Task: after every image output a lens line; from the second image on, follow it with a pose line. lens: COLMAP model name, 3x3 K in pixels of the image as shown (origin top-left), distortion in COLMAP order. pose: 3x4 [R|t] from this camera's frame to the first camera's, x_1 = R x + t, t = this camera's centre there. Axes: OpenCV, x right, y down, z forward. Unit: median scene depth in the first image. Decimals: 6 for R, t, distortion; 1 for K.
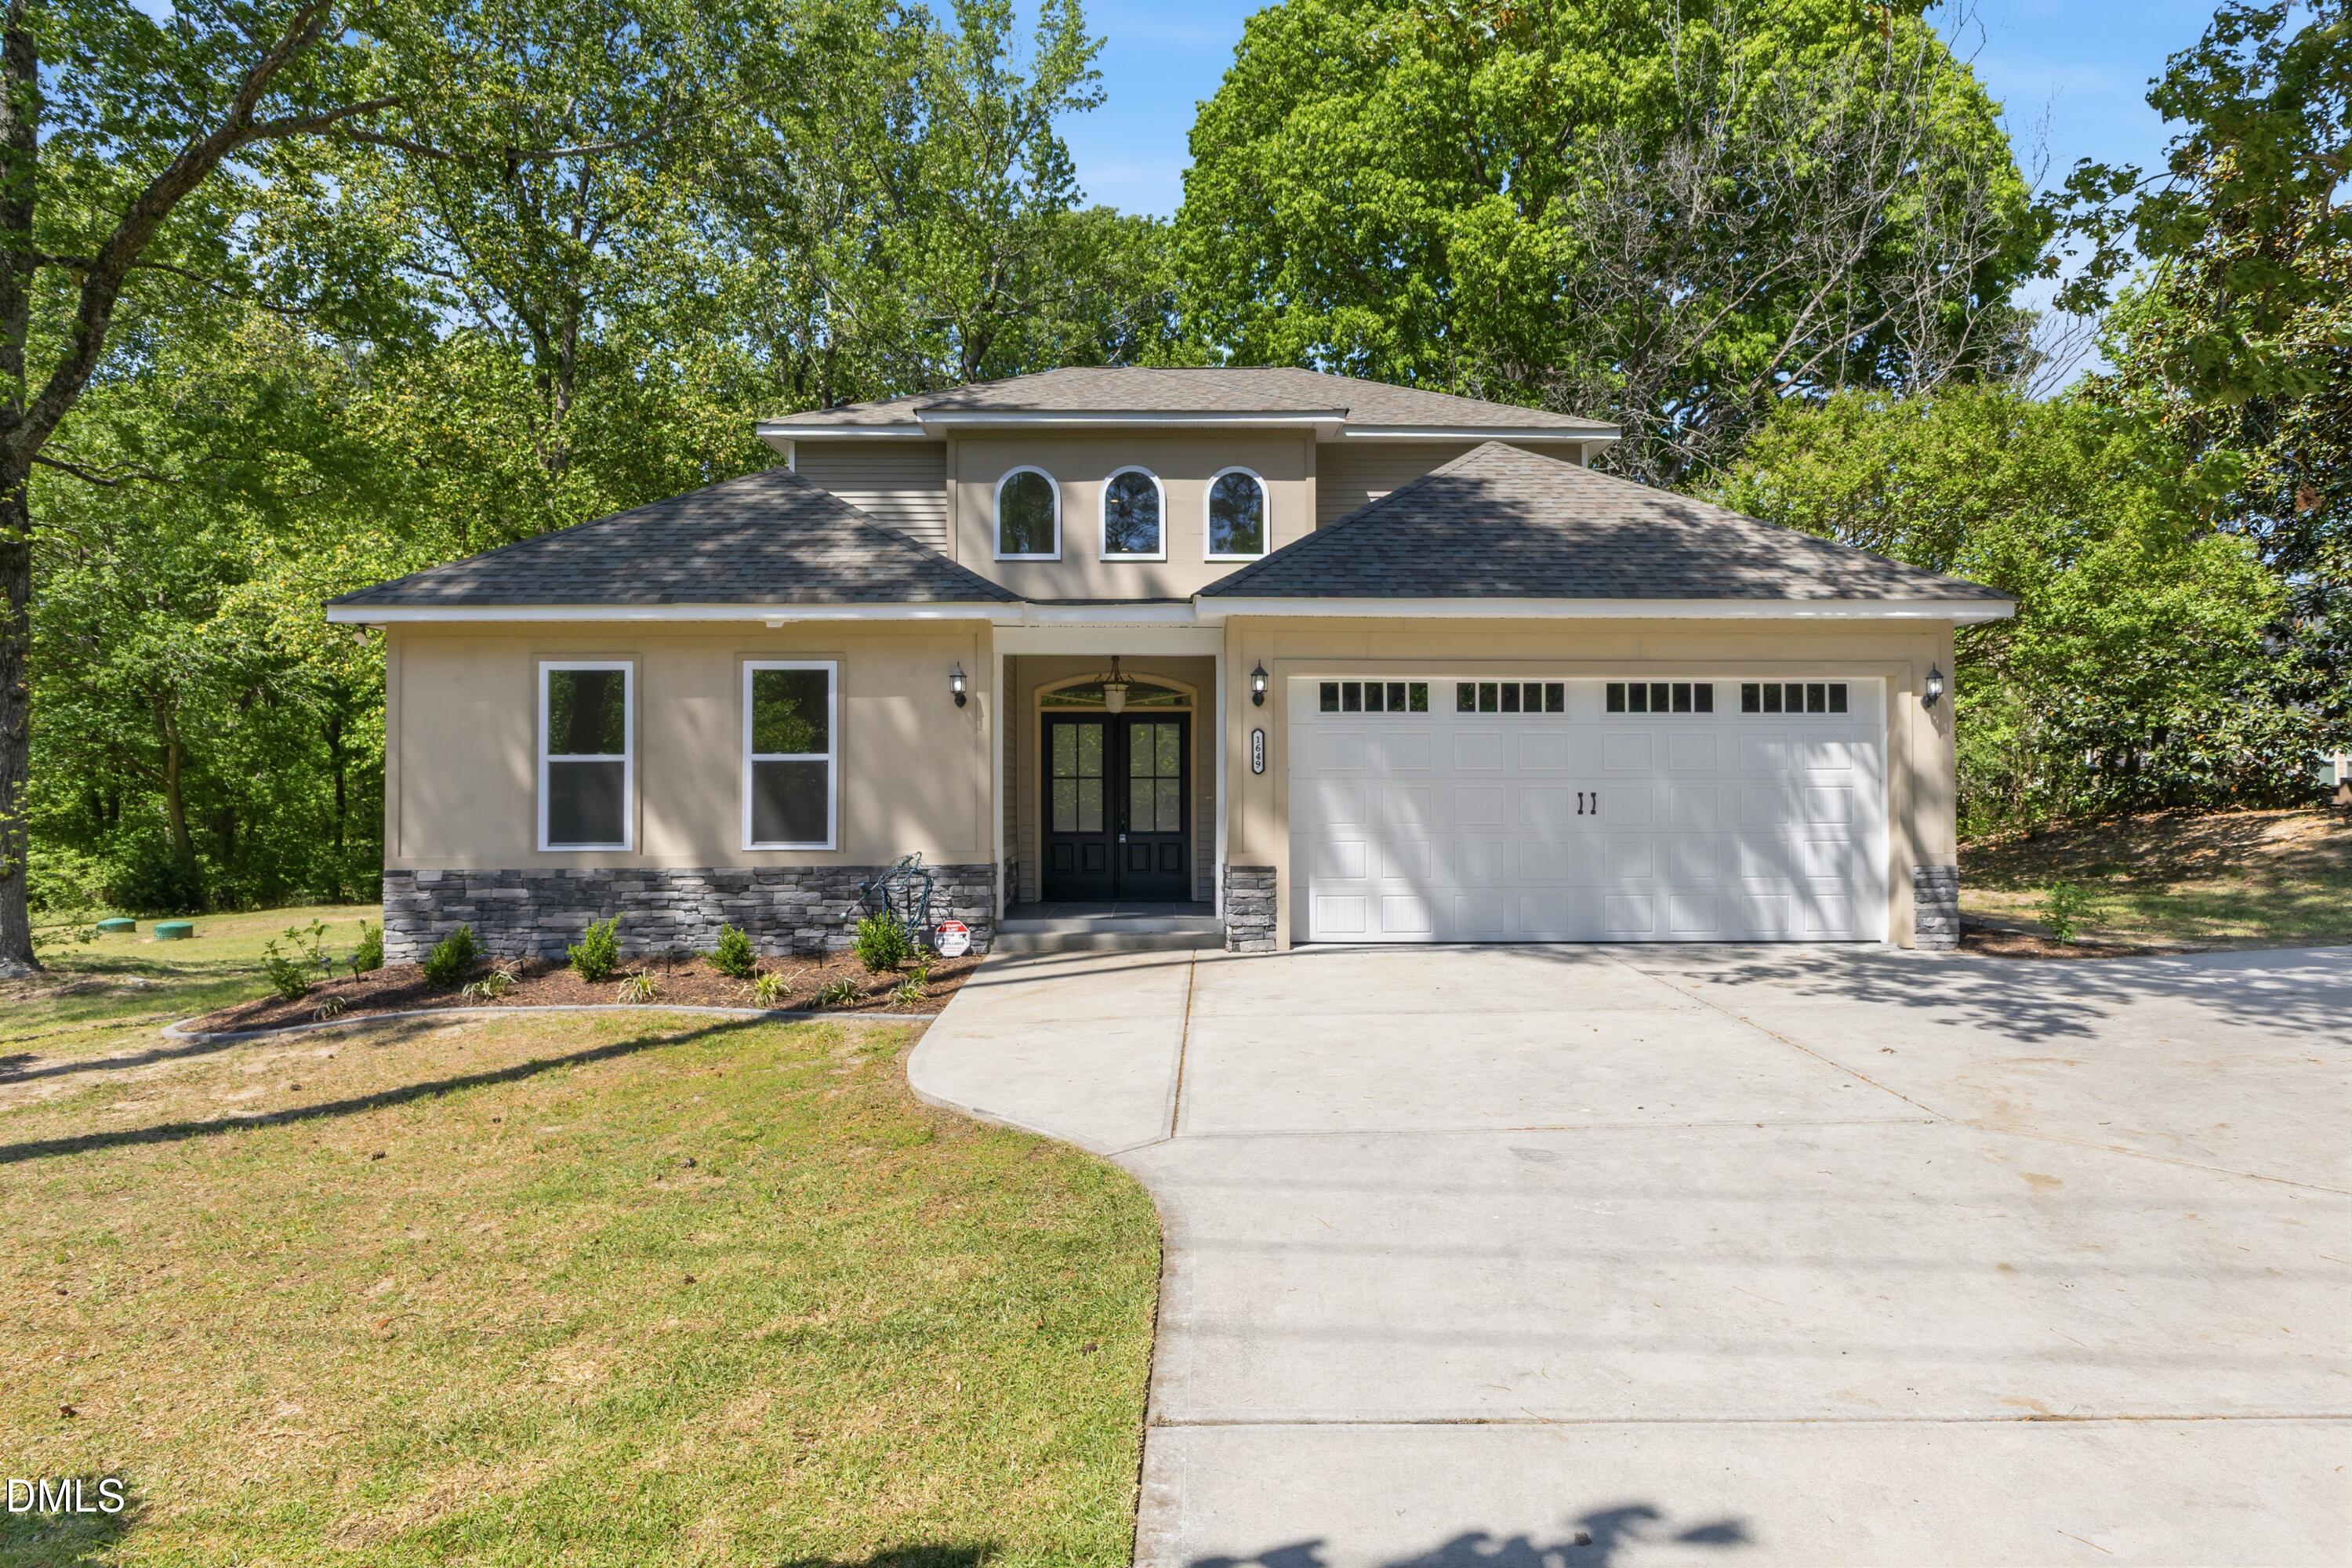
lens RADIAL K [[1293.8, 0, 1176.0], [0, 1293.8, 784.0], [0, 0, 1]] dist [0.046103, 0.000046]
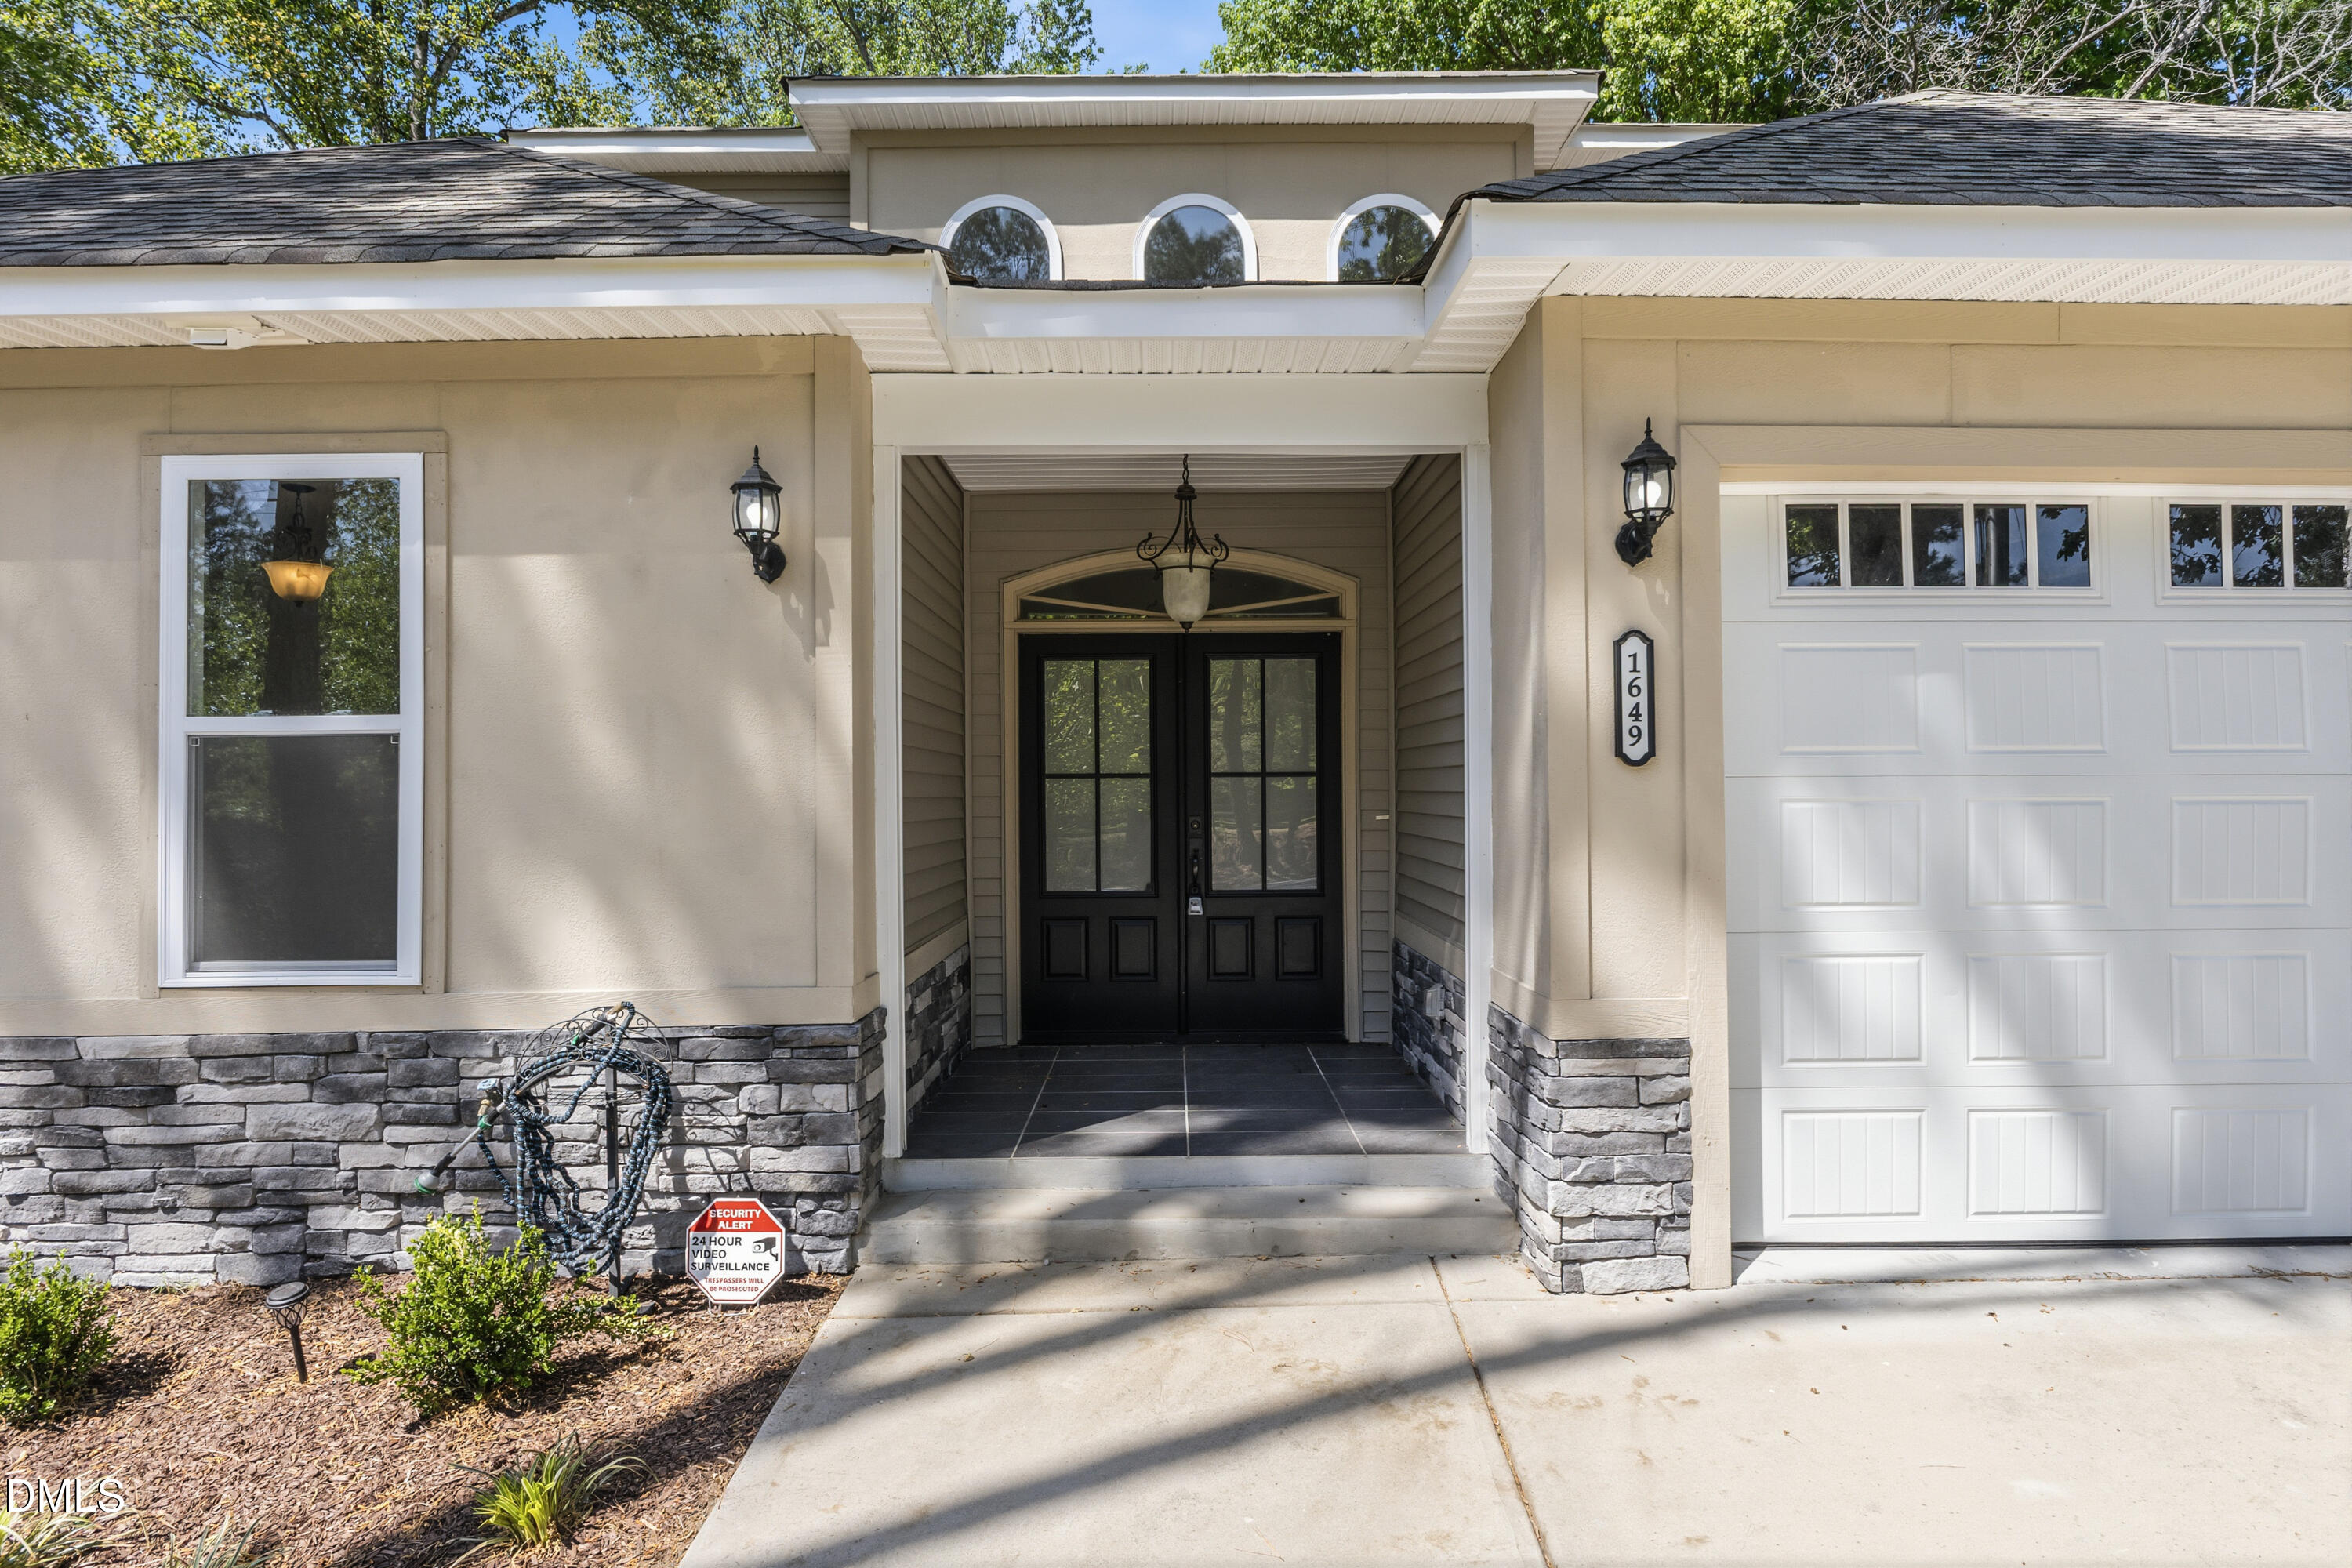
lens RADIAL K [[1636.5, 0, 1175.3], [0, 1636.5, 781.0], [0, 0, 1]] dist [-0.001747, 0.000307]
pose [[0.999613, -0.004960, -0.027363, -0.042529], [0.004949, 0.999988, -0.000478, -0.003571], [0.027365, 0.000342, 0.999625, 0.548420]]
